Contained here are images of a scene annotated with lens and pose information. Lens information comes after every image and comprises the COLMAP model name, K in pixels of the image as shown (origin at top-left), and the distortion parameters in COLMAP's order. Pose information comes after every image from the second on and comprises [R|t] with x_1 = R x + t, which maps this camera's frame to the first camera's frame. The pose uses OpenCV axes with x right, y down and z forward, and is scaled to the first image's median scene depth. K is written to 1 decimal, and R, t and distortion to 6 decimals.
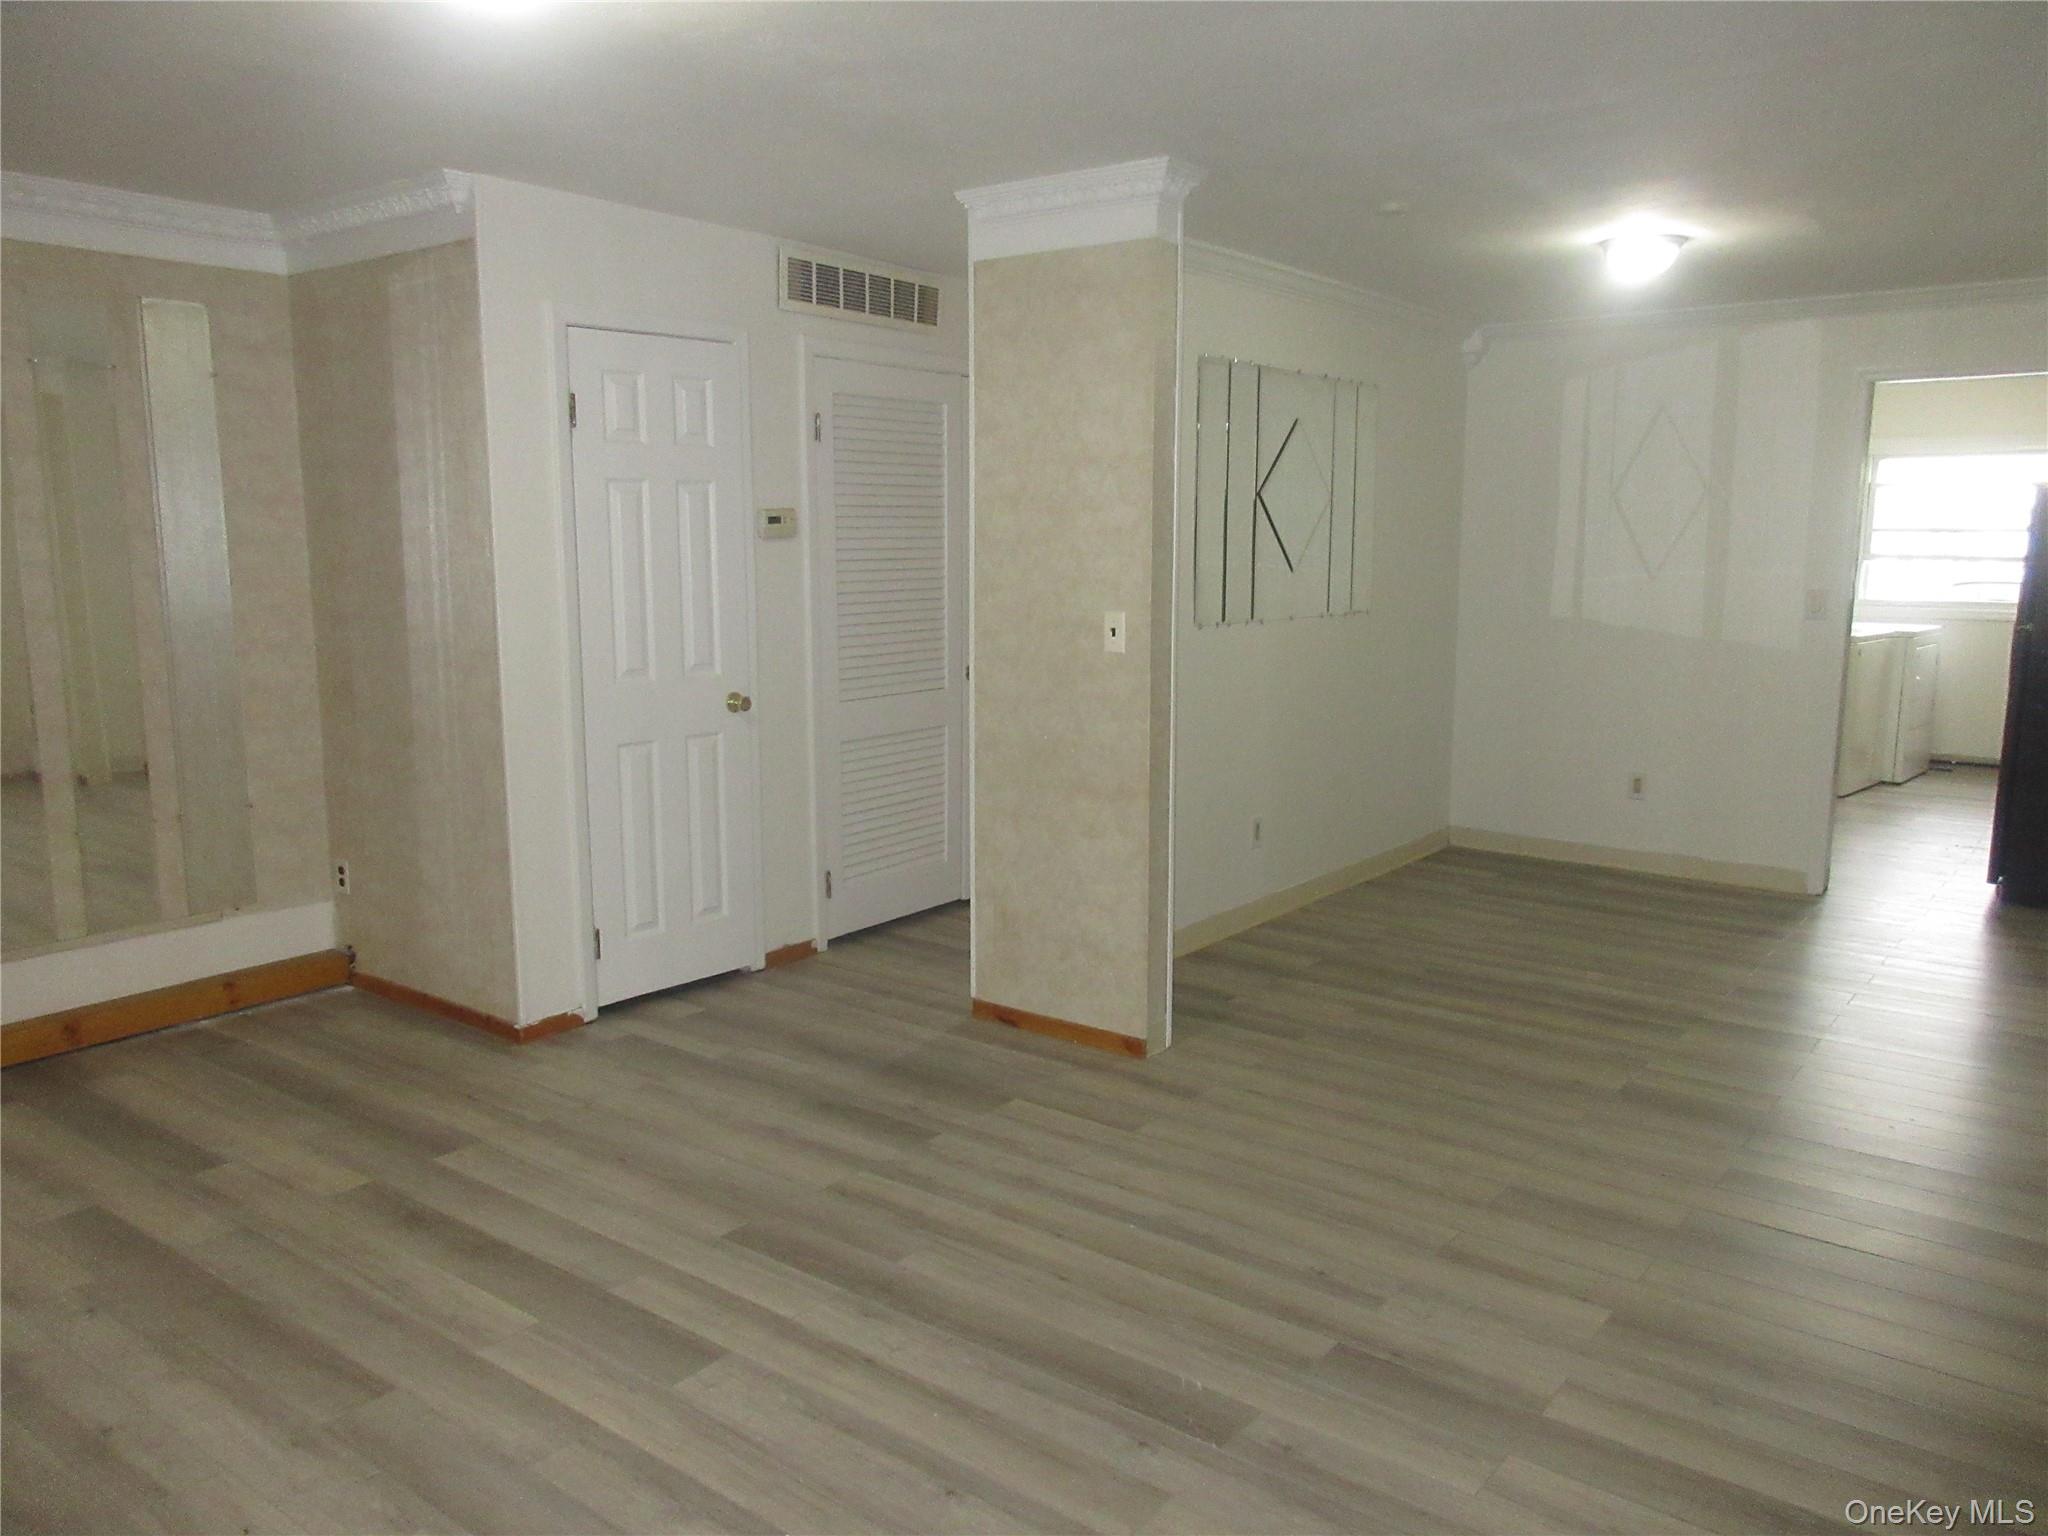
lens RADIAL K [[1523.4, 0, 1023.1], [0, 1523.4, 753.7], [0, 0, 1]] dist [0.003251, -0.002487]
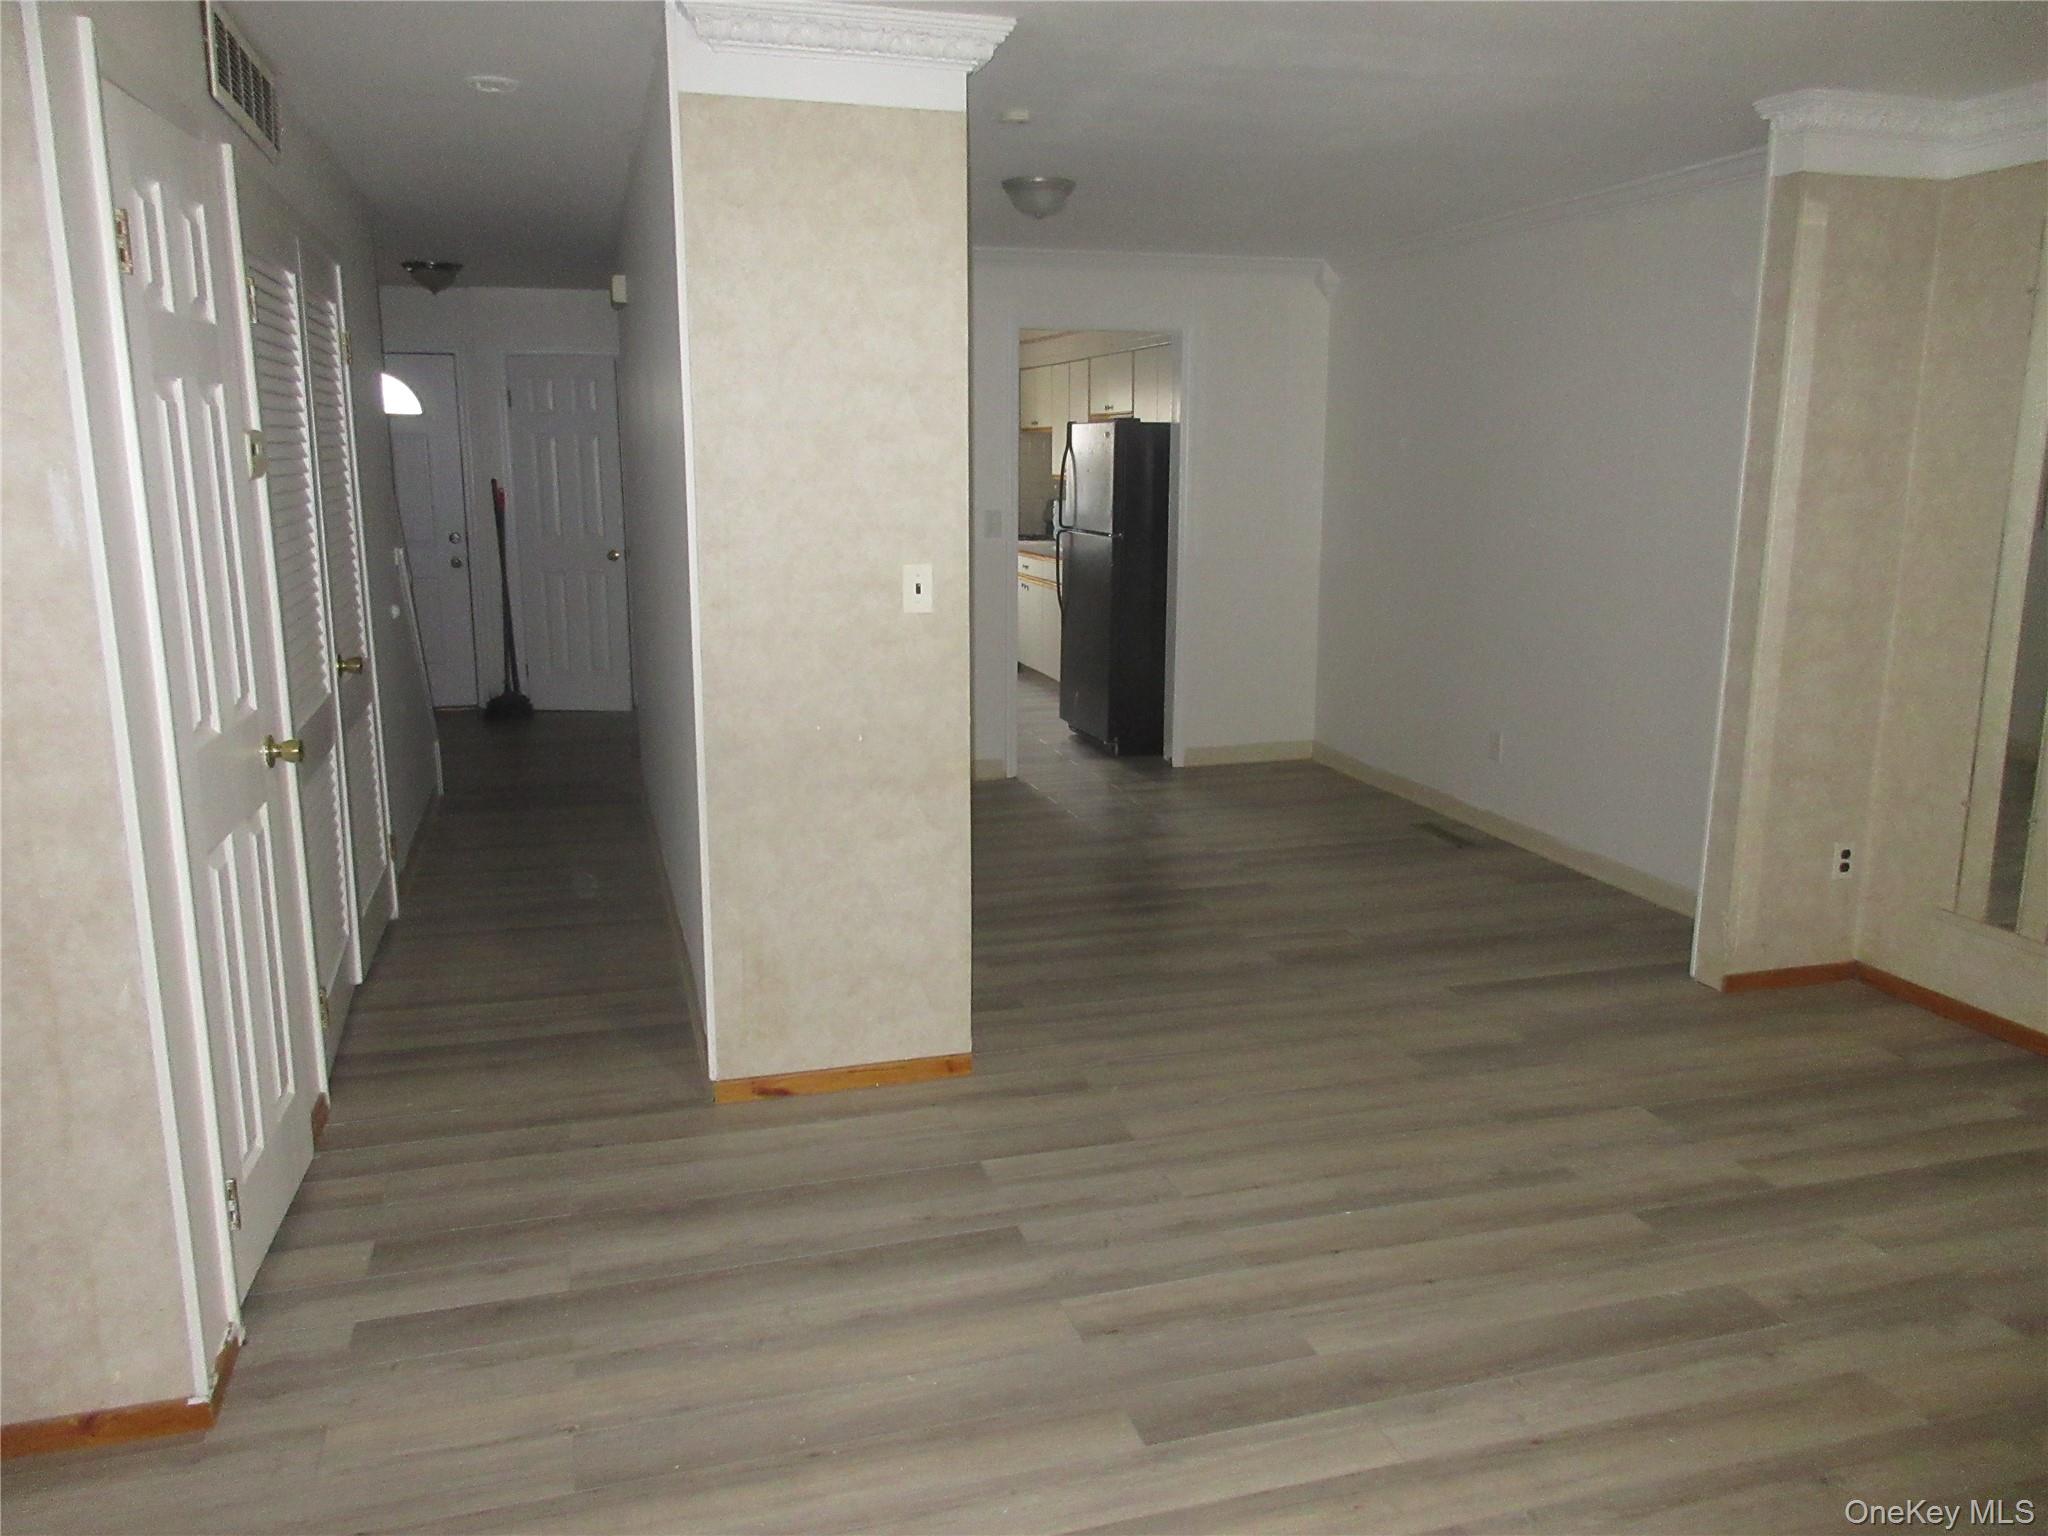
lens RADIAL K [[1523.4, 0, 1030.1], [0, 1523.4, 762.1], [0, 0, 1]] dist [0.003251, -0.002487]
pose [[0.584732, -0.163995, 0.794477, -0.652446], [0.116725, 0.986171, 0.117654, -0.086435], [-0.802785, 0.023939, 0.595788, 0.514386]]
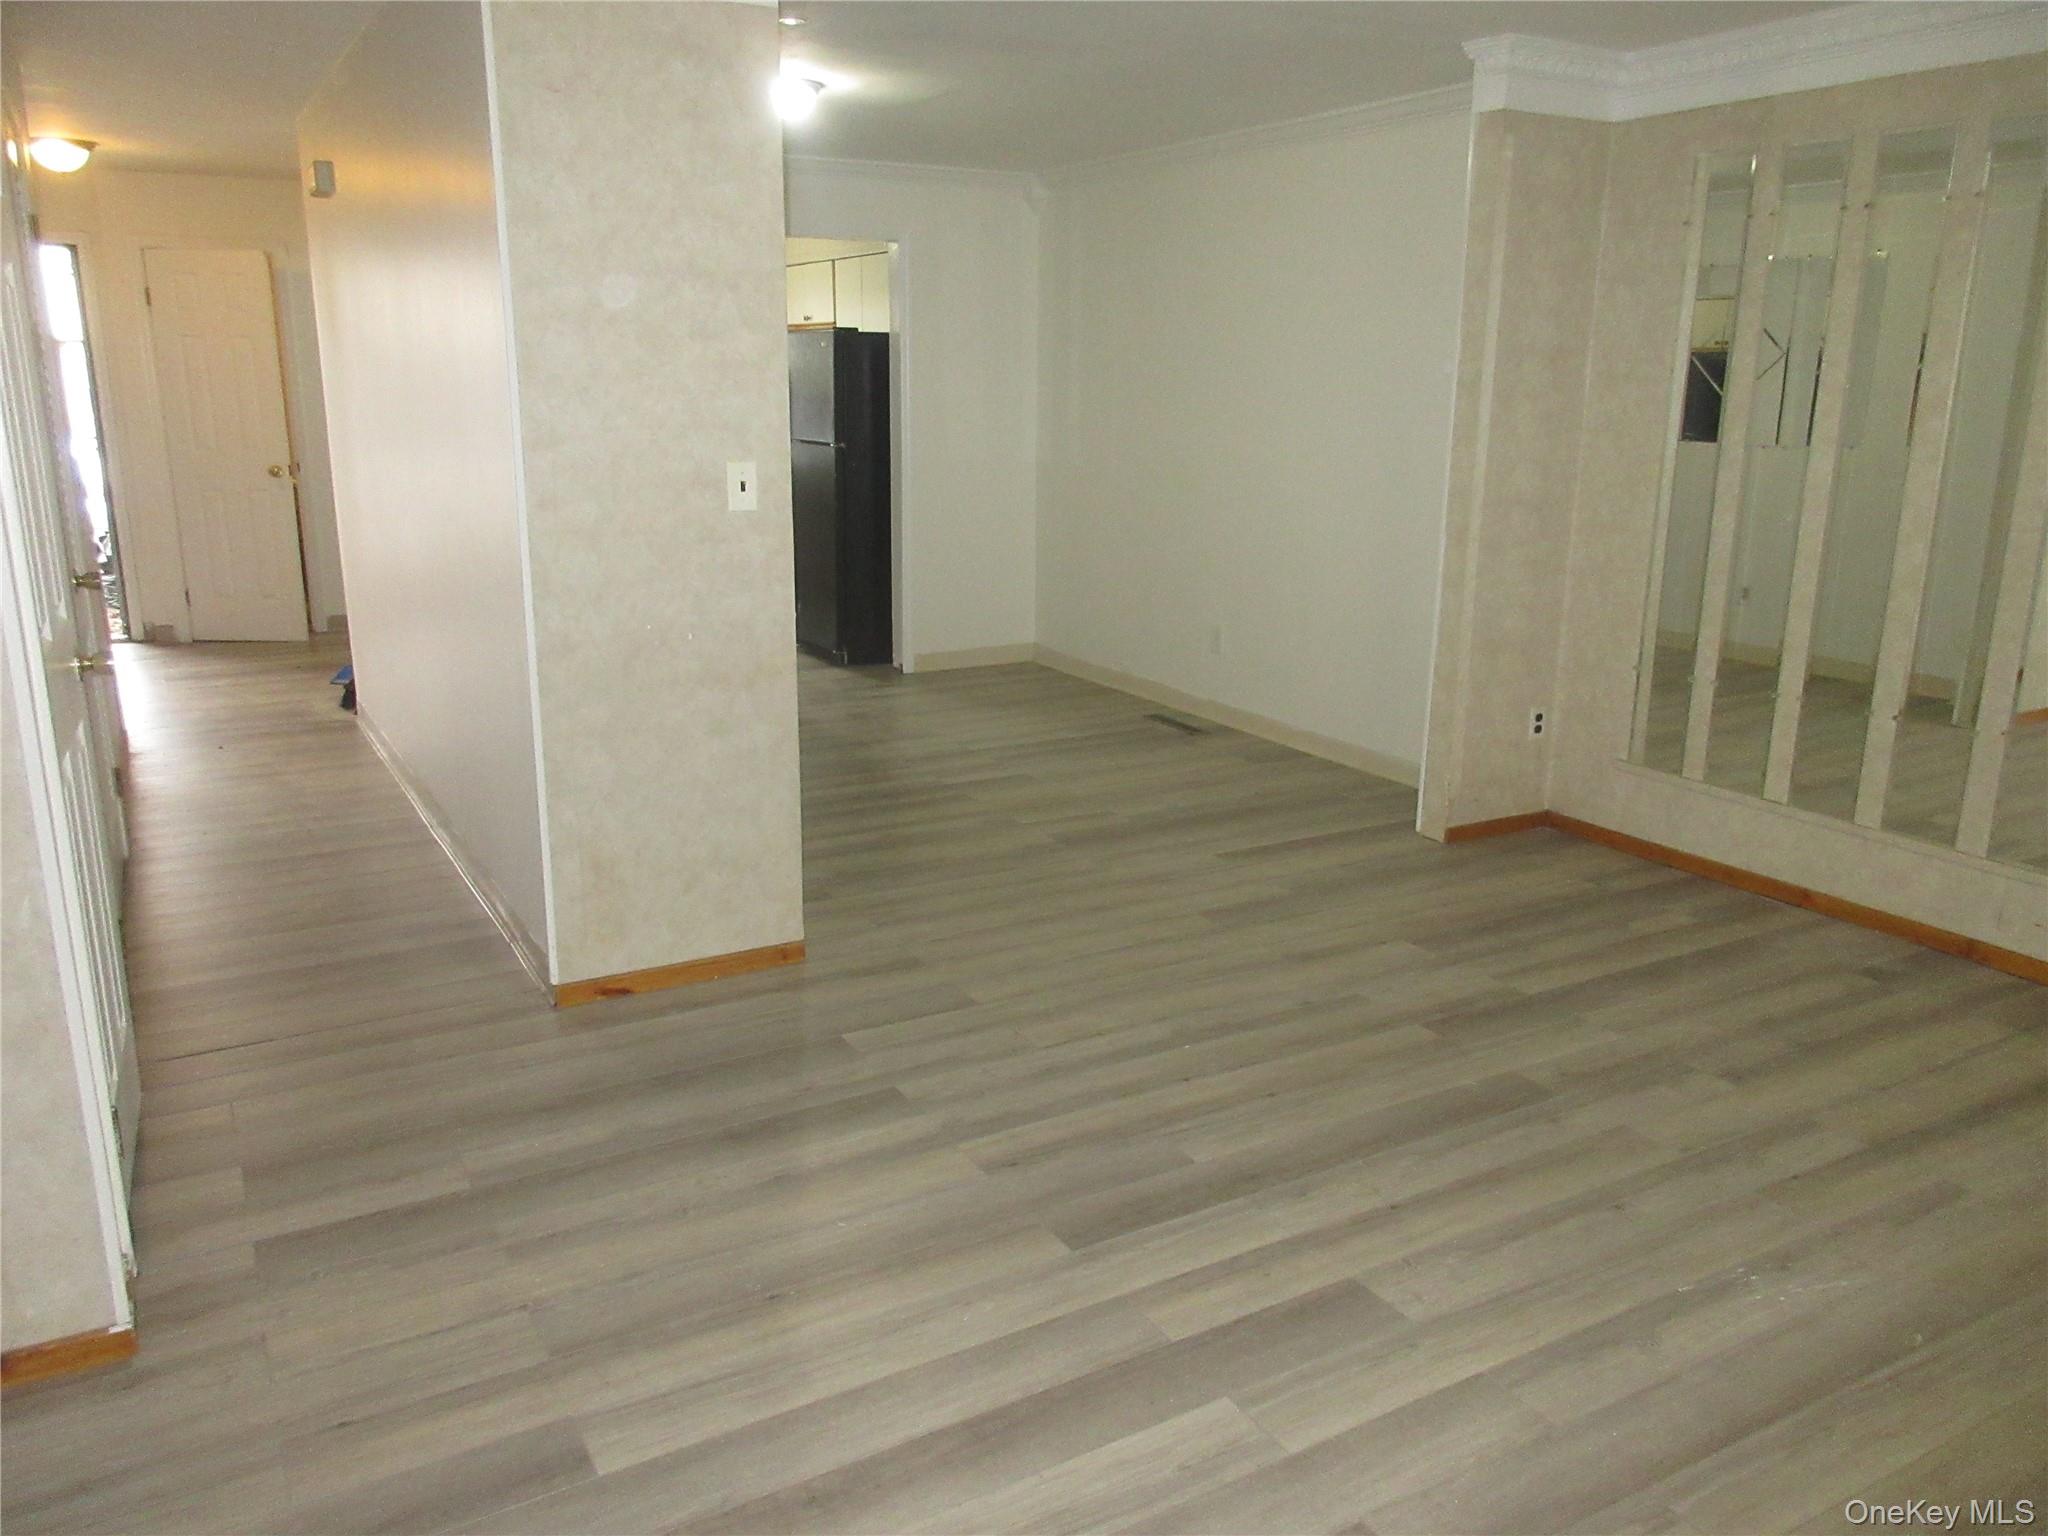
lens RADIAL K [[1523.4, 0, 1032.4], [0, 1523.4, 767.2], [0, 0, 1]] dist [0.003251, -0.002487]
pose [[0.377676, -0.231293, 0.896585, -0.754106], [0.123765, 0.972220, 0.198671, -0.085830], [-0.917629, 0.035933, 0.395811, 0.589877]]
